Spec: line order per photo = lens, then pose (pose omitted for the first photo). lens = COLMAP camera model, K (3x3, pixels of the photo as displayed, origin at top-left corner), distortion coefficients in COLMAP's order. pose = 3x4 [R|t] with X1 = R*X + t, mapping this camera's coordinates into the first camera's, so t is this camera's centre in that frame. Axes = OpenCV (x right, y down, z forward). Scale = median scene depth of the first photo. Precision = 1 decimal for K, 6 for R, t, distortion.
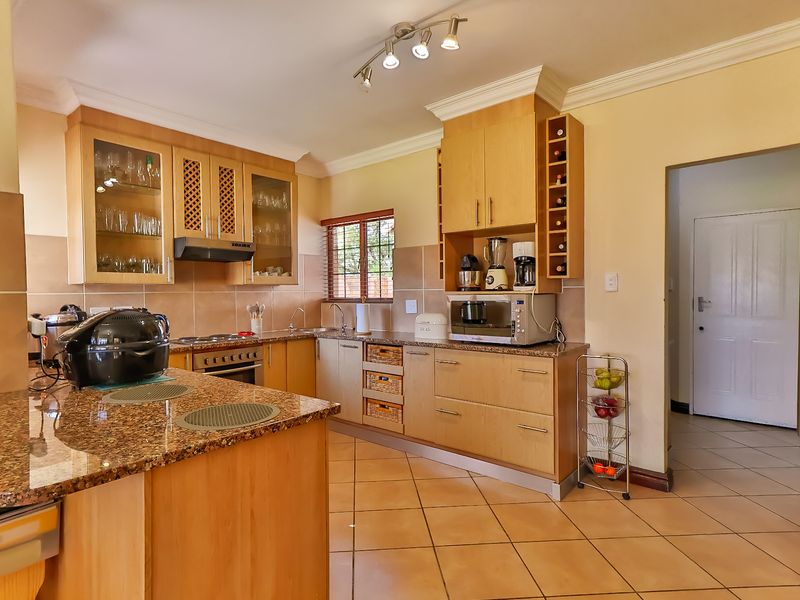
lens RADIAL K [[457.4, 0, 400.0], [0, 457.4, 300.0], [0, 0, 1]] dist [0.031886, 0.000720]
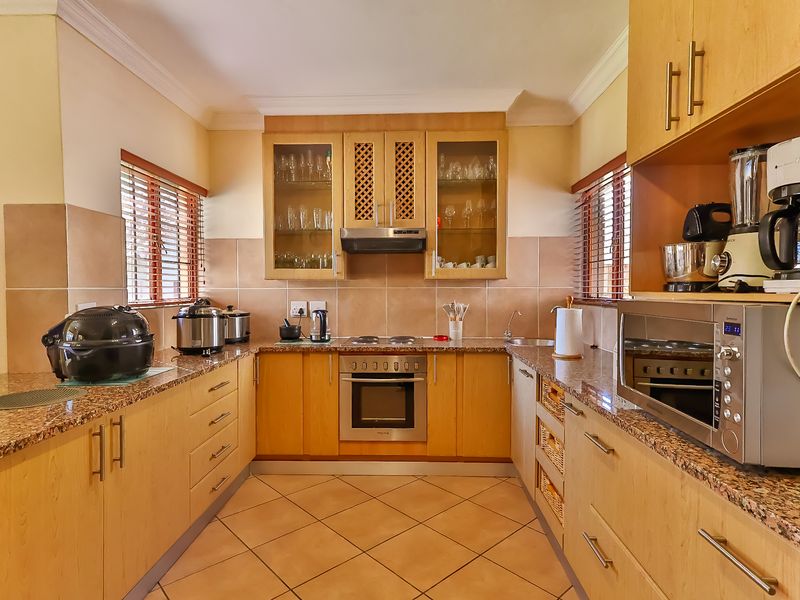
lens RADIAL K [[457.4, 0, 400.0], [0, 457.4, 300.0], [0, 0, 1]] dist [0.031886, 0.000720]
pose [[0.598312, 0.029872, -0.800706, 0.317781], [-0.018532, 0.999553, 0.023443, -0.015653], [0.801049, 0.000812, 0.598598, 0.504920]]
